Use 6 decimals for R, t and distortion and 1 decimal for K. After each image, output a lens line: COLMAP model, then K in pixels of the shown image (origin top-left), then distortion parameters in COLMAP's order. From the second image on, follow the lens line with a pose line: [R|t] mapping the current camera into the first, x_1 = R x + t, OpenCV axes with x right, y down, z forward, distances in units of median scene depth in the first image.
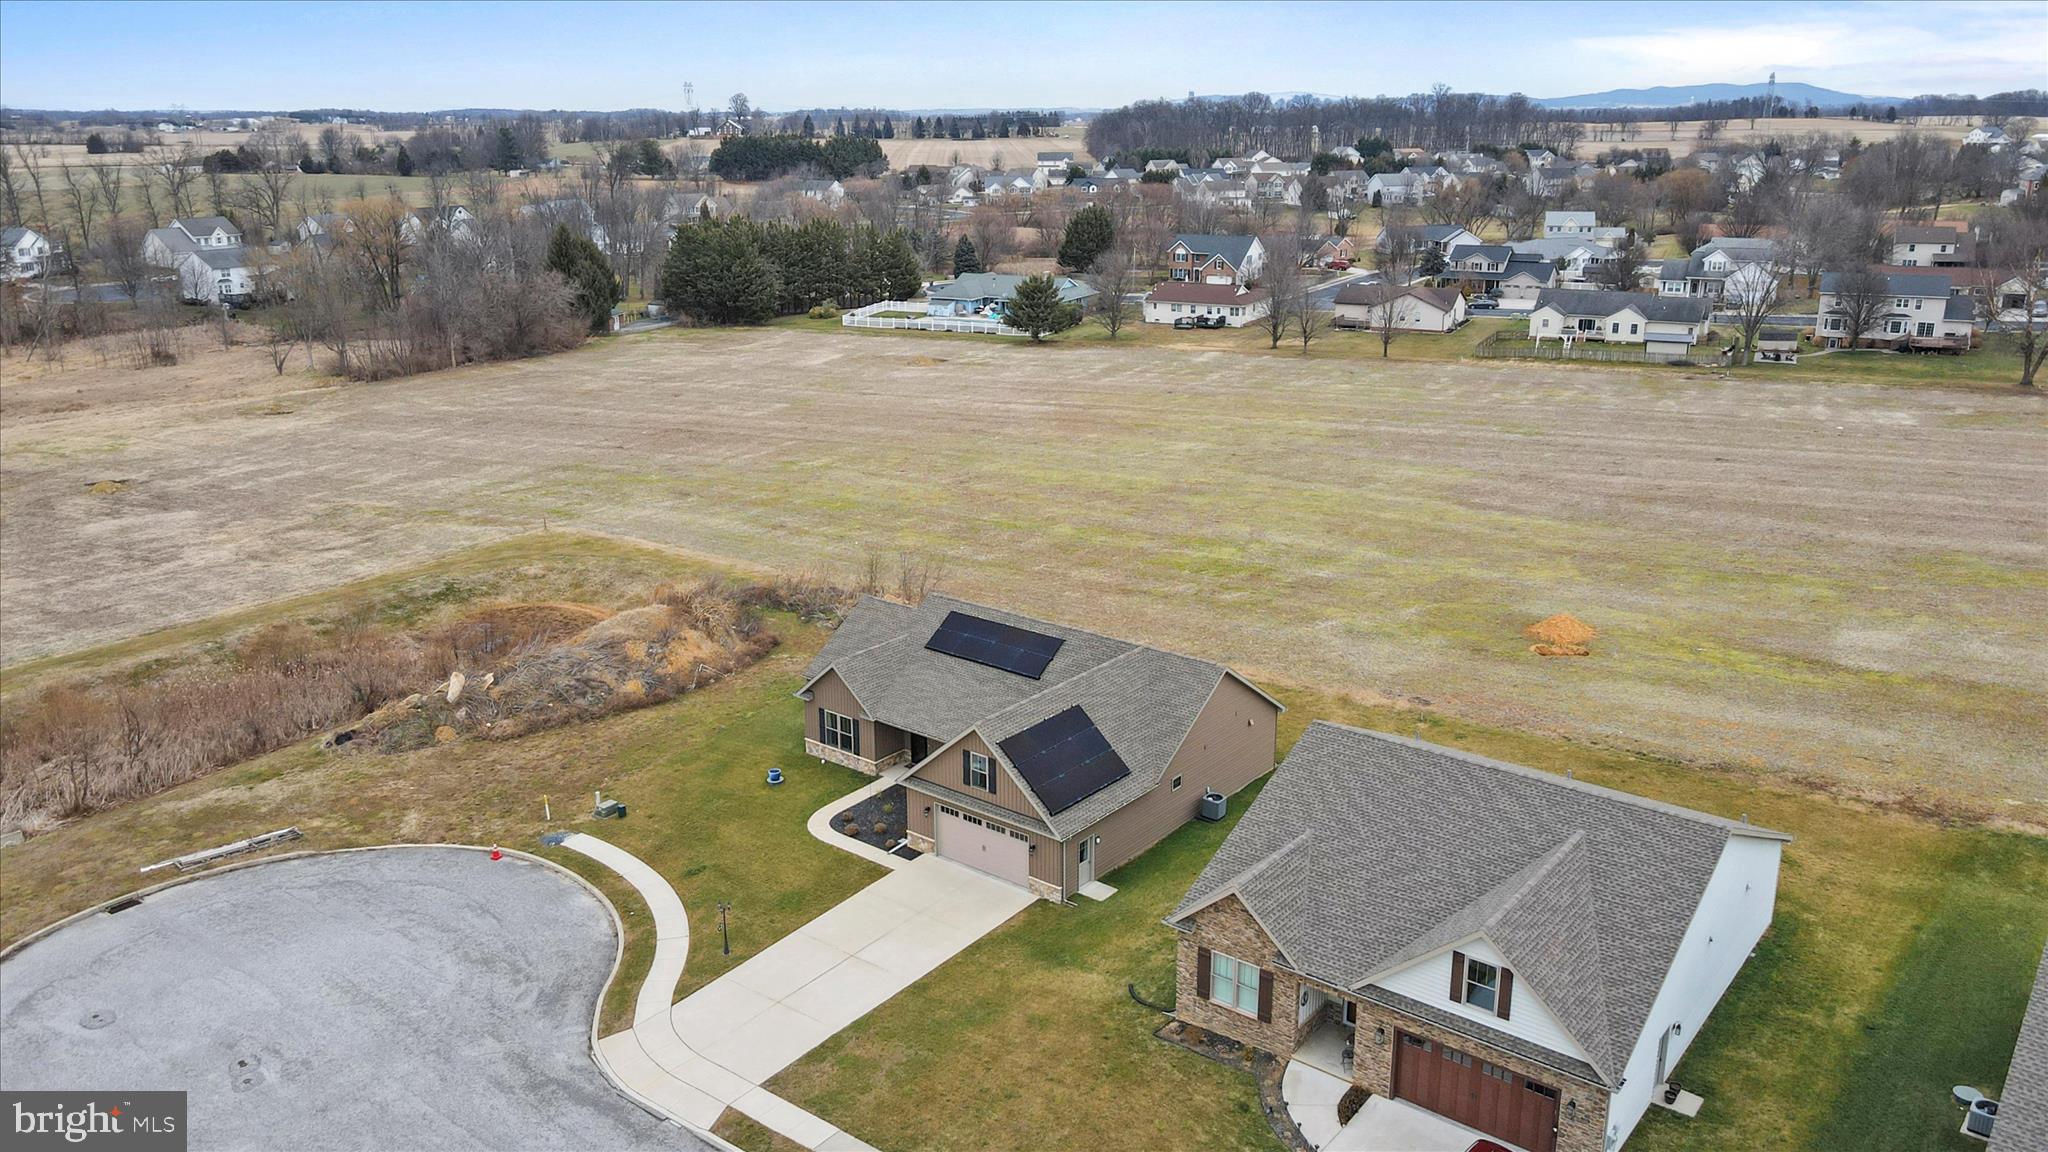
lens RADIAL K [[1547.0, 0, 1022.8], [0, 1547.0, 530.7], [0, 0, 1]] dist [0.023891, 0.000873]
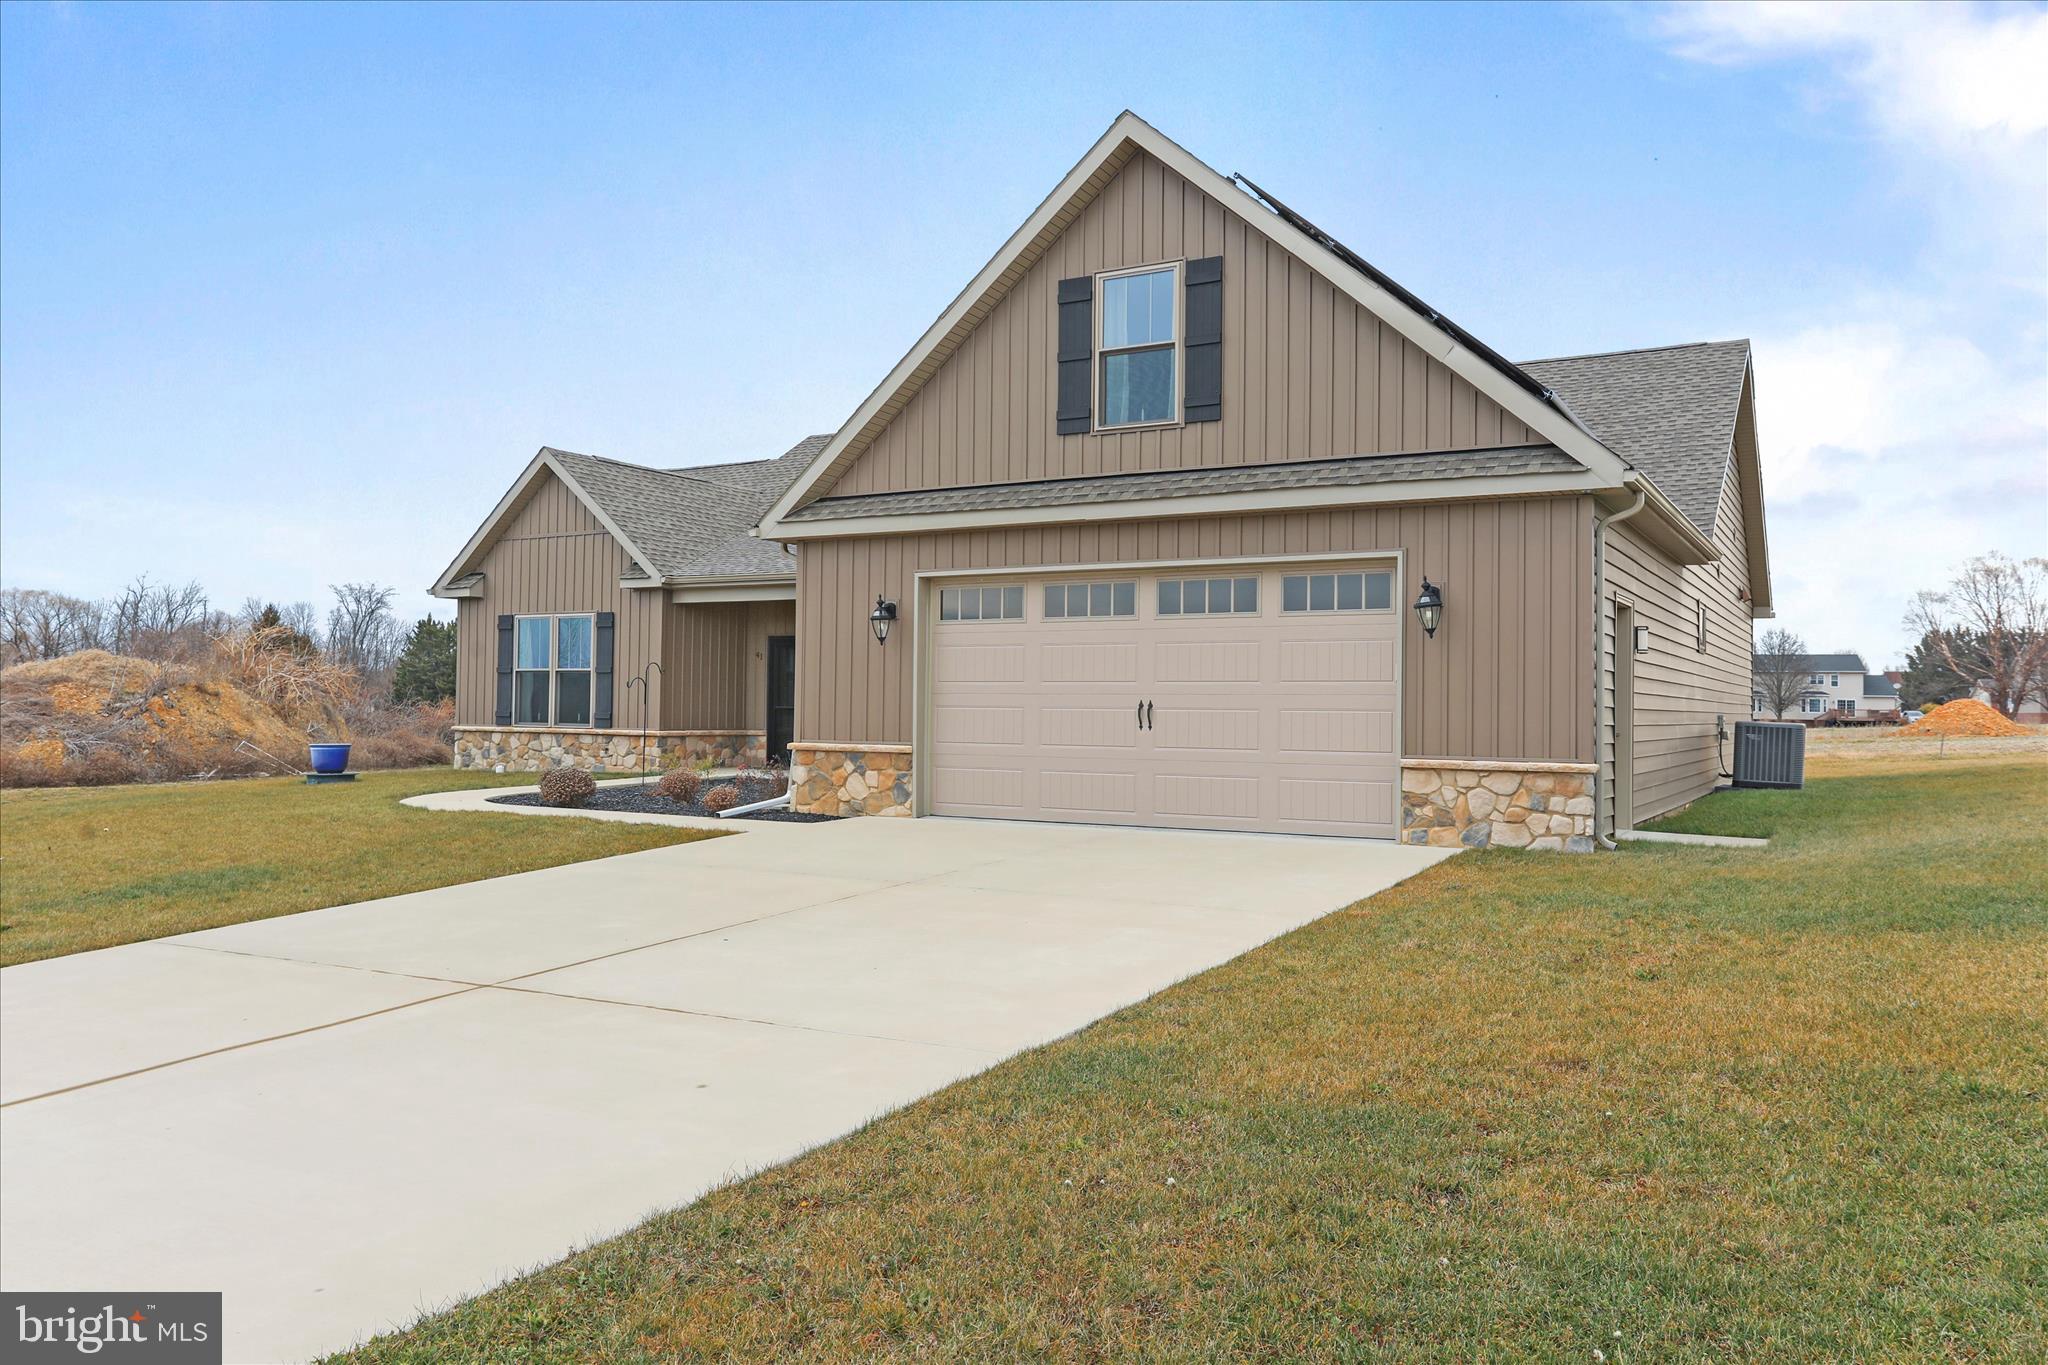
lens RADIAL K [[1470.7, 0, 1030.5], [0, 1470.7, 648.0], [0, 0, 1]] dist [-0.007079, -0.000933]
pose [[0.988355, 0.019745, 0.150880, -0.064342], [0.026580, 0.953899, -0.298948, 0.222222], [-0.149827, 0.299477, 0.942266, 0.678044]]
